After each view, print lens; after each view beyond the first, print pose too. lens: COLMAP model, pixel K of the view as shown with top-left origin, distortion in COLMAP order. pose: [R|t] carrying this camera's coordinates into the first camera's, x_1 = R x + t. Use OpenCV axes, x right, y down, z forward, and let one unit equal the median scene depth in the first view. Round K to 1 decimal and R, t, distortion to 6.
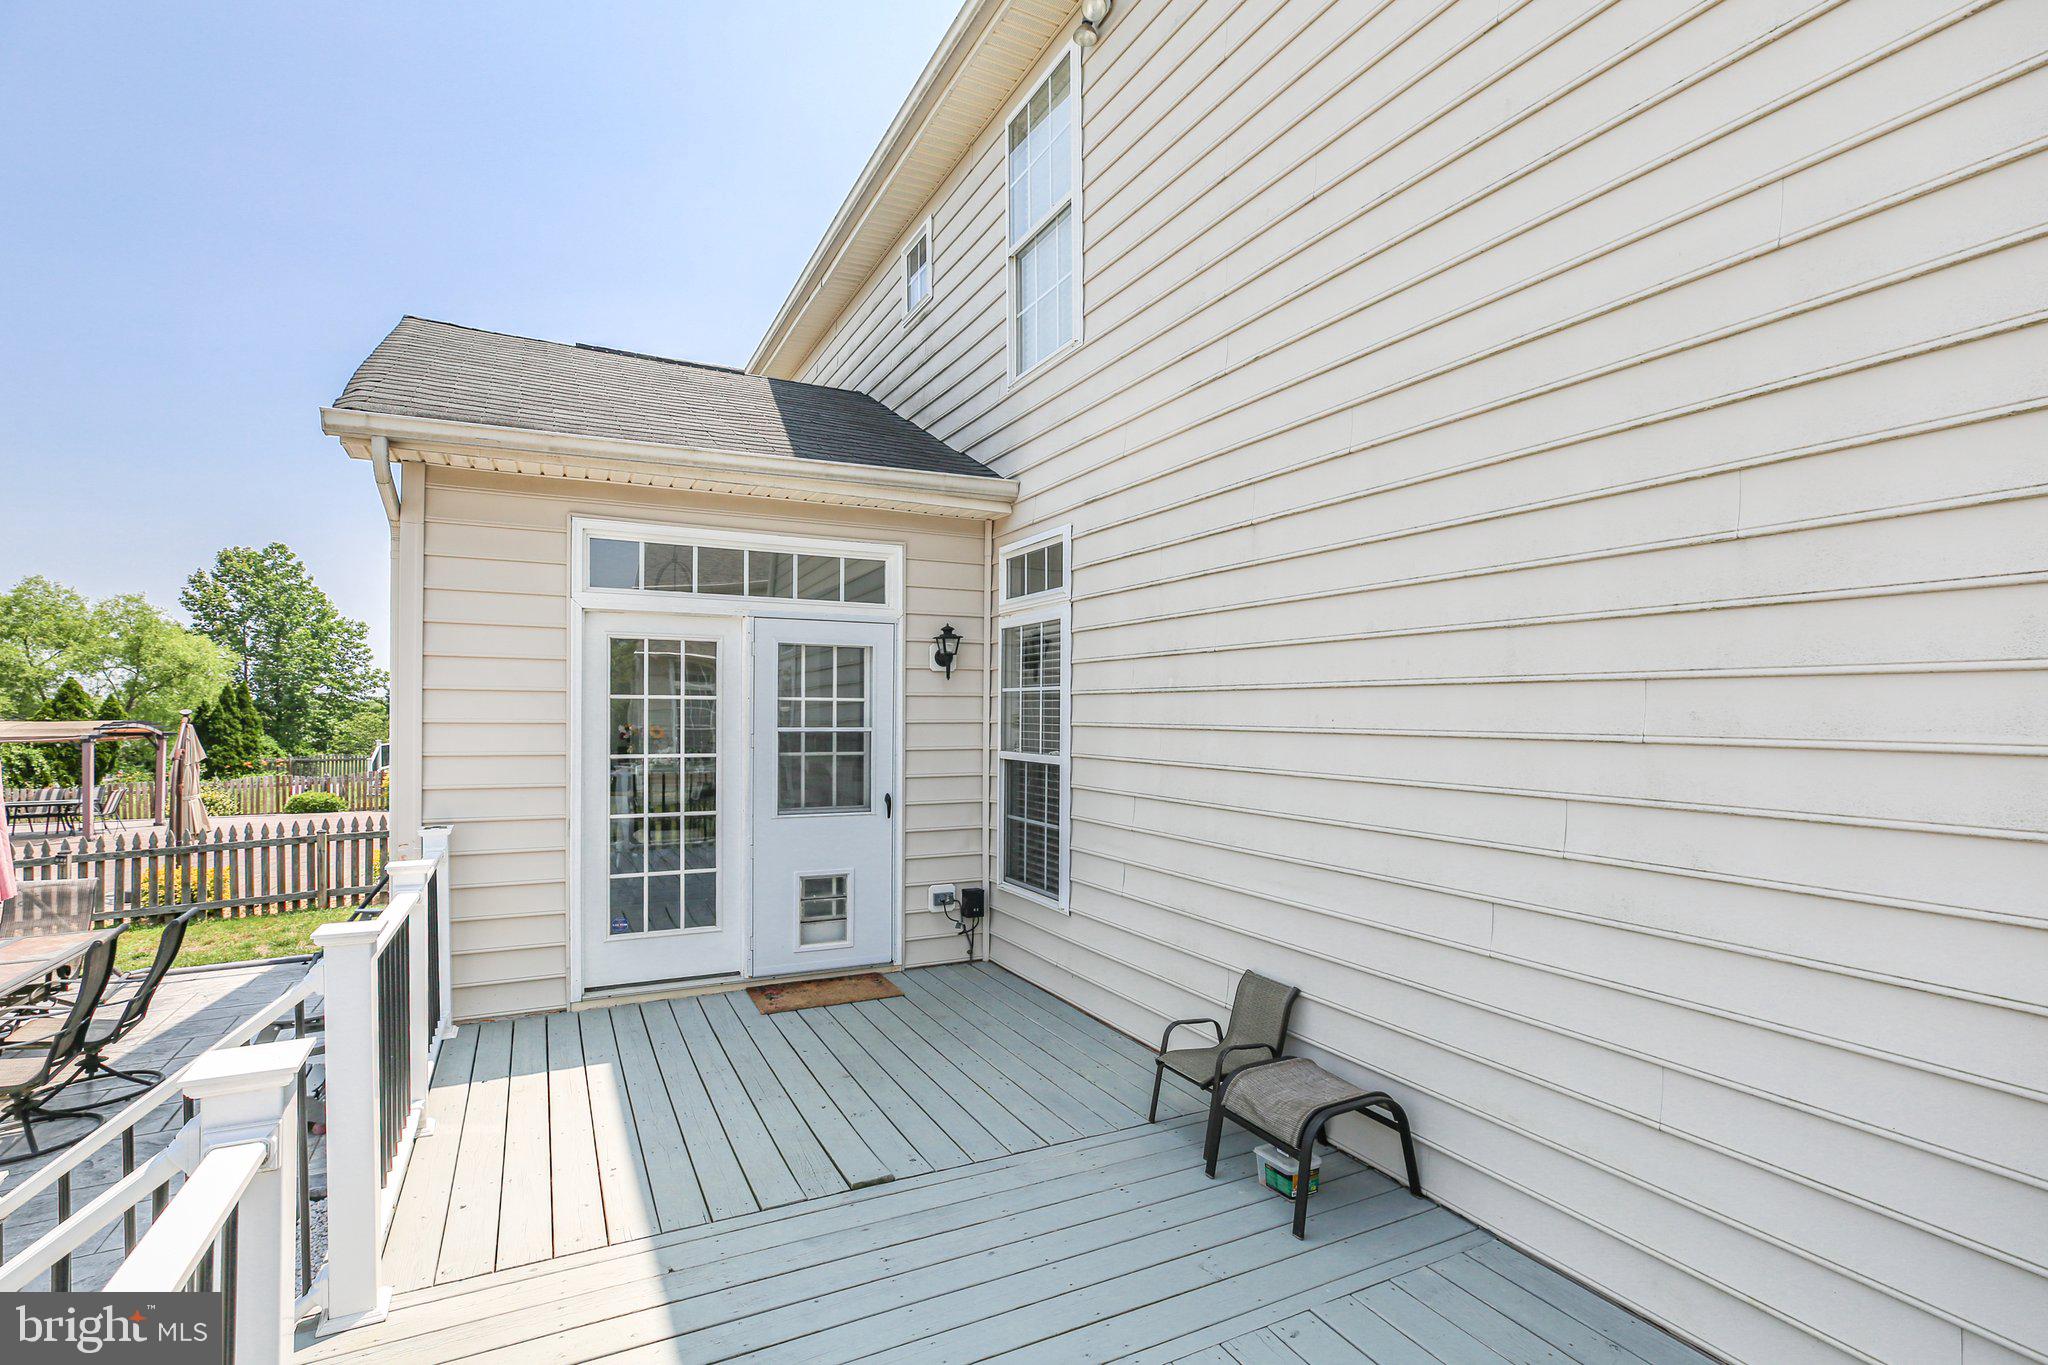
lens RADIAL K [[948.8, 0, 1044.2], [0, 948.8, 692.9], [0, 0, 1]] dist [-0.019664, 0.012188]
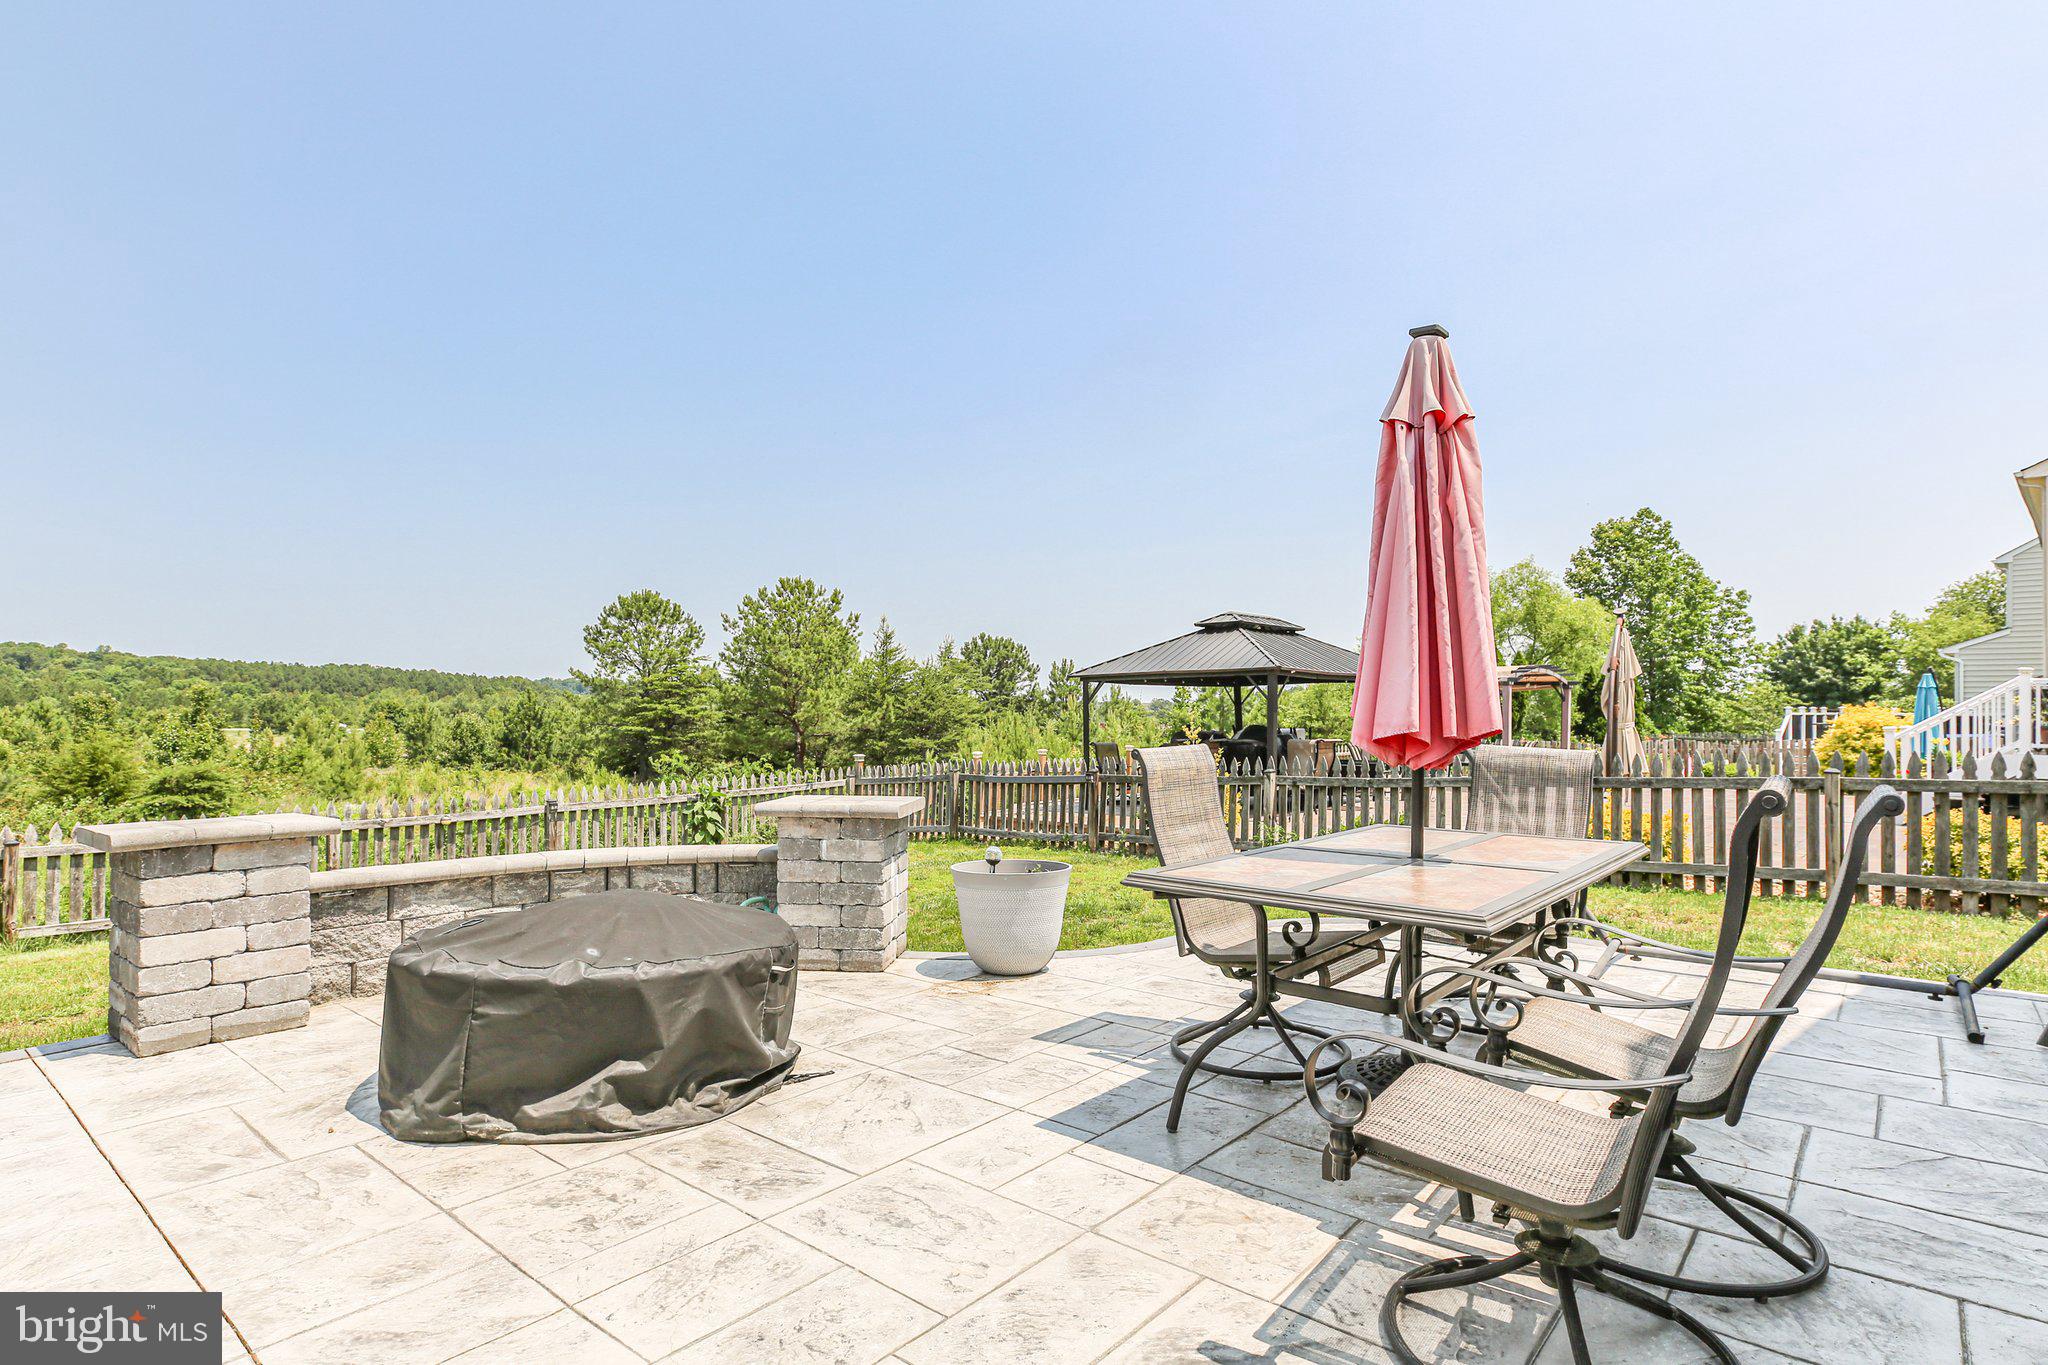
lens RADIAL K [[1064.6, 0, 1052.4], [0, 1064.6, 734.4], [0, 0, 1]] dist [-0.001528, 0.000440]
pose [[0.382908, 0.021984, -0.923525, -0.688557], [0.012390, 0.999505, 0.028929, 0.201269], [0.923703, -0.022520, 0.382446, 0.586038]]
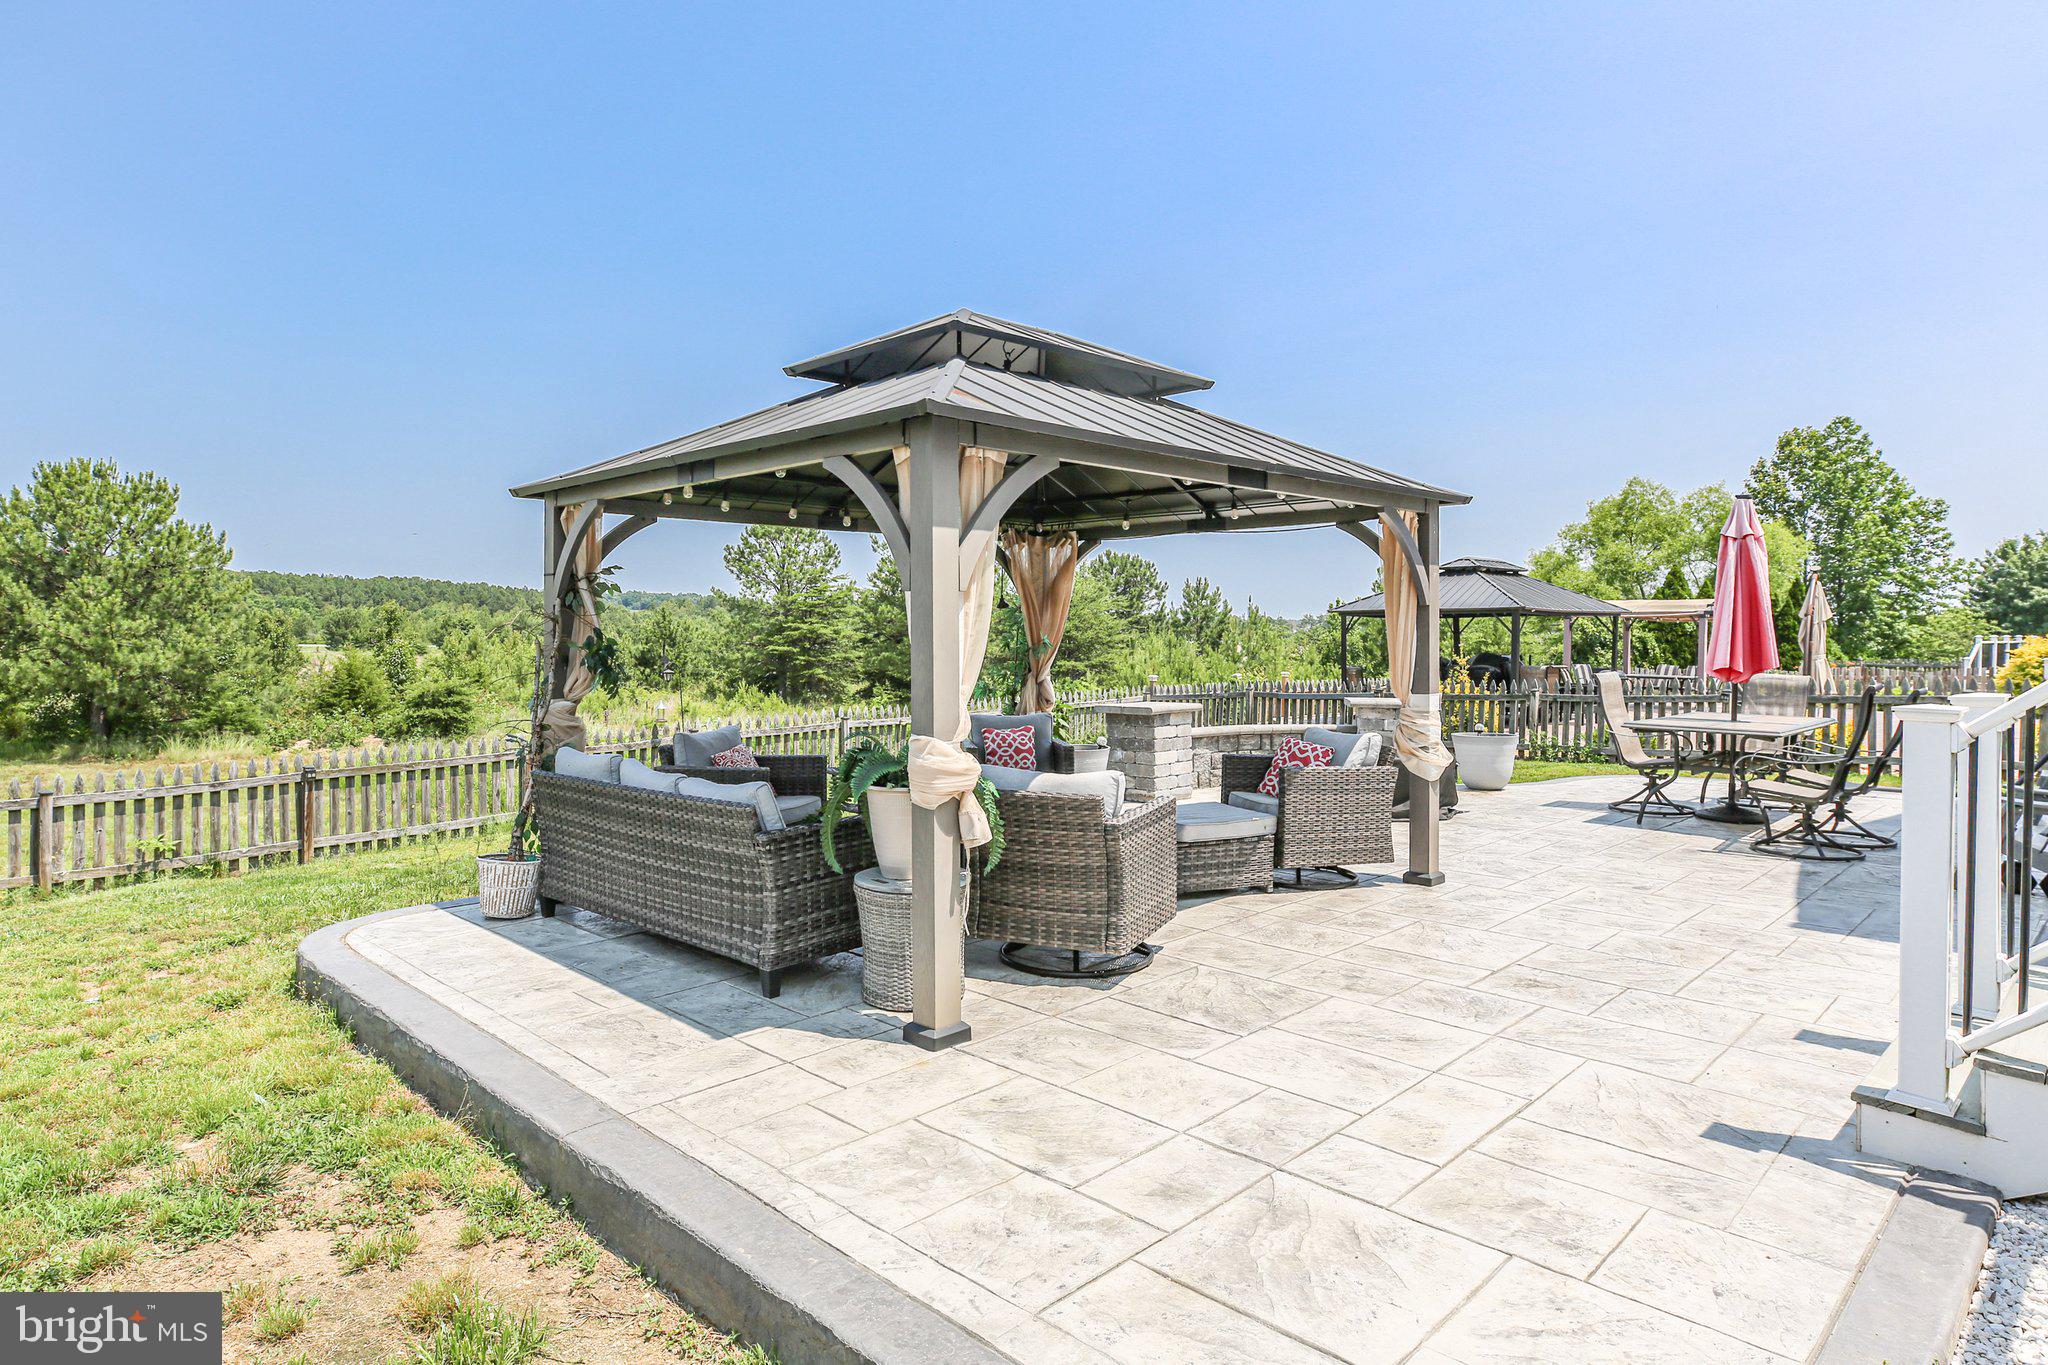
lens RADIAL K [[1201.7, 0, 1024.0], [0, 1201.7, 682.5], [0, 0, 1]] dist [0.001351, -0.000831]
pose [[0.305325, 0.046628, -0.951106, 0.048368], [0.009483, 0.998602, 0.052001, 0.148714], [0.952201, -0.024897, 0.304456, -0.355316]]
